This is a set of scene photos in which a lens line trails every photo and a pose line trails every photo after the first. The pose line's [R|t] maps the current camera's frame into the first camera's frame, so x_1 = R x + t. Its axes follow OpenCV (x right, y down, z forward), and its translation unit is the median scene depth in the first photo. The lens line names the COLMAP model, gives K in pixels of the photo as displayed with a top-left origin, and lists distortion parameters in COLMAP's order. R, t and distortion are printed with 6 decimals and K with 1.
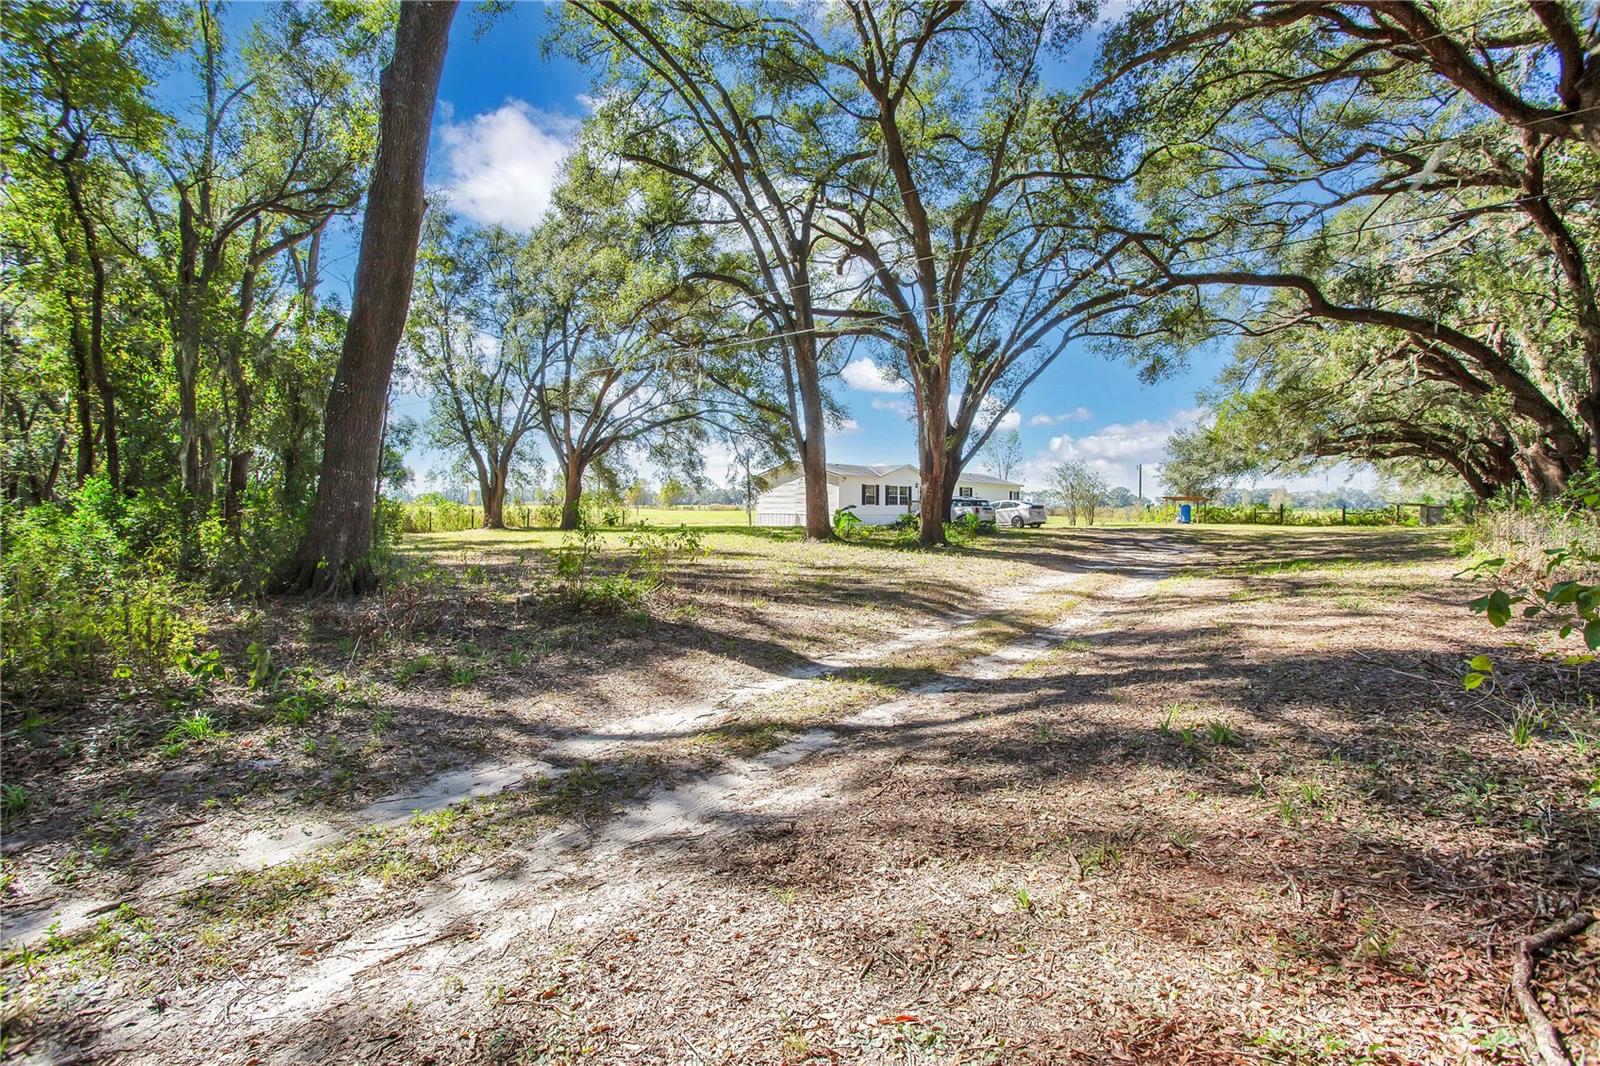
lens RADIAL K [[789.4, 0, 800.0], [0, 789.4, 533.0], [0, 0, 1]] dist [-0.000110, -0.000008]
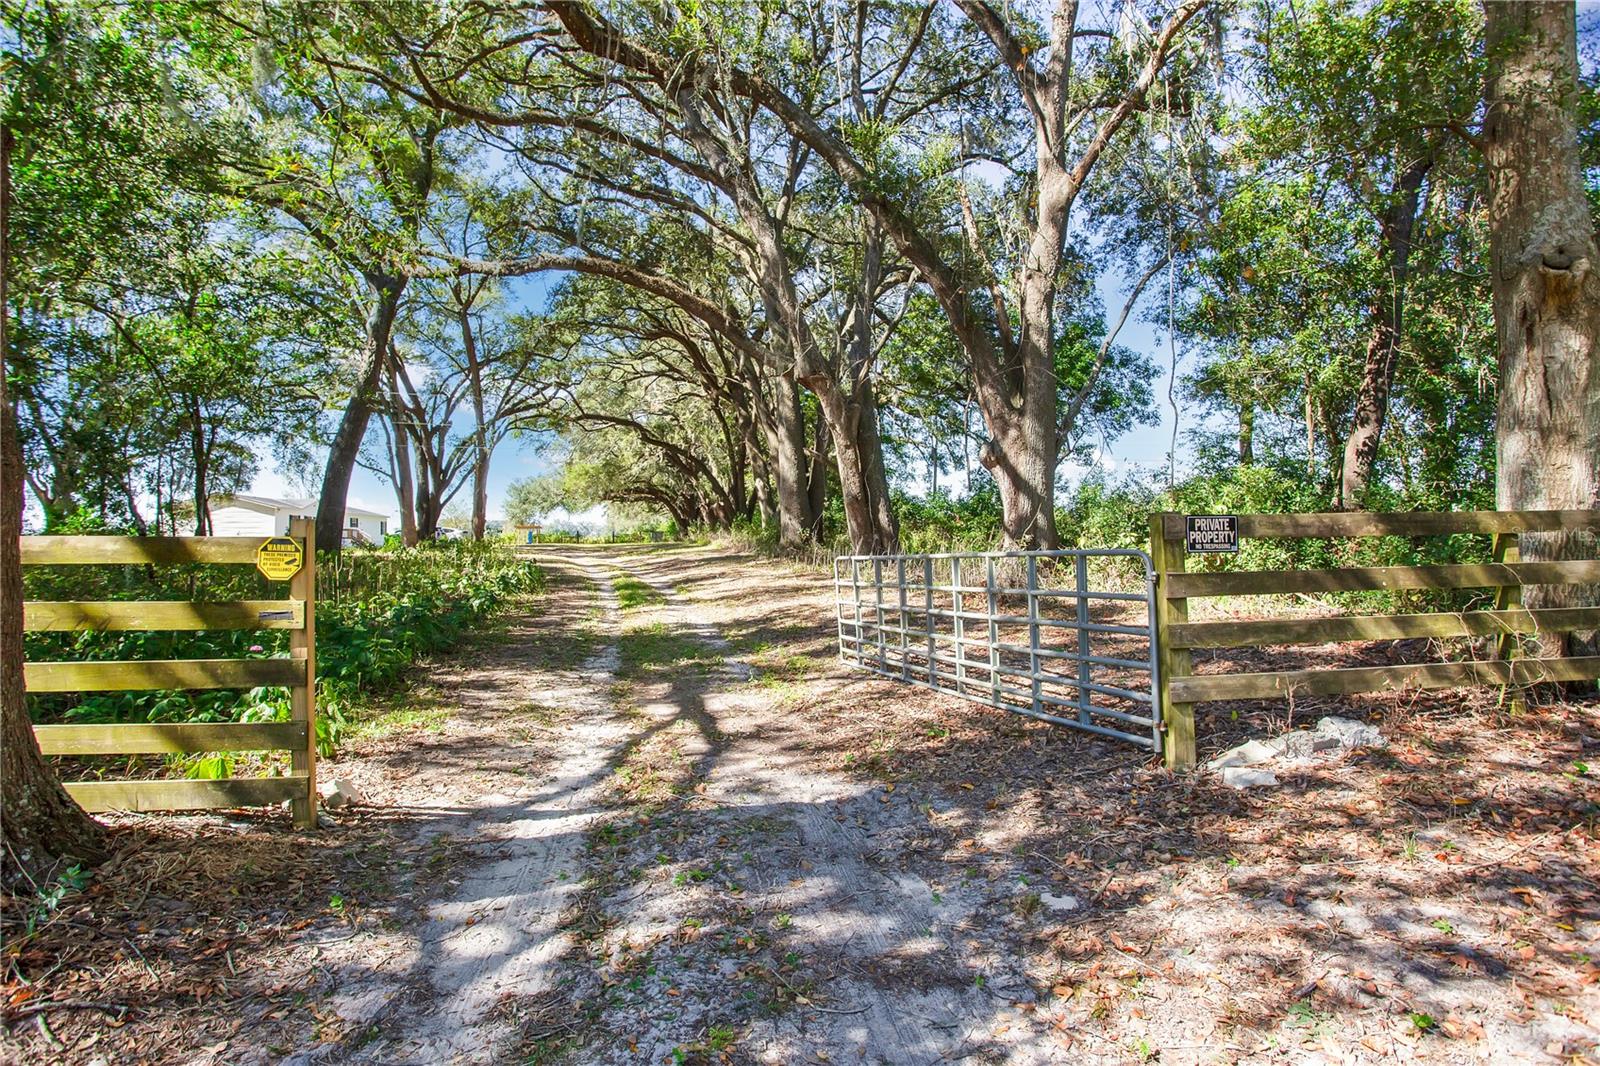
lens RADIAL K [[789.4, 0, 800.0], [0, 789.4, 533.0], [0, 0, 1]] dist [-0.000110, -0.000008]
pose [[0.621586, -0.000772, 0.783346, -0.447499], [0.025260, 0.999499, -0.019059, 0.011479], [-0.782939, 0.031634, 0.621294, -0.383313]]
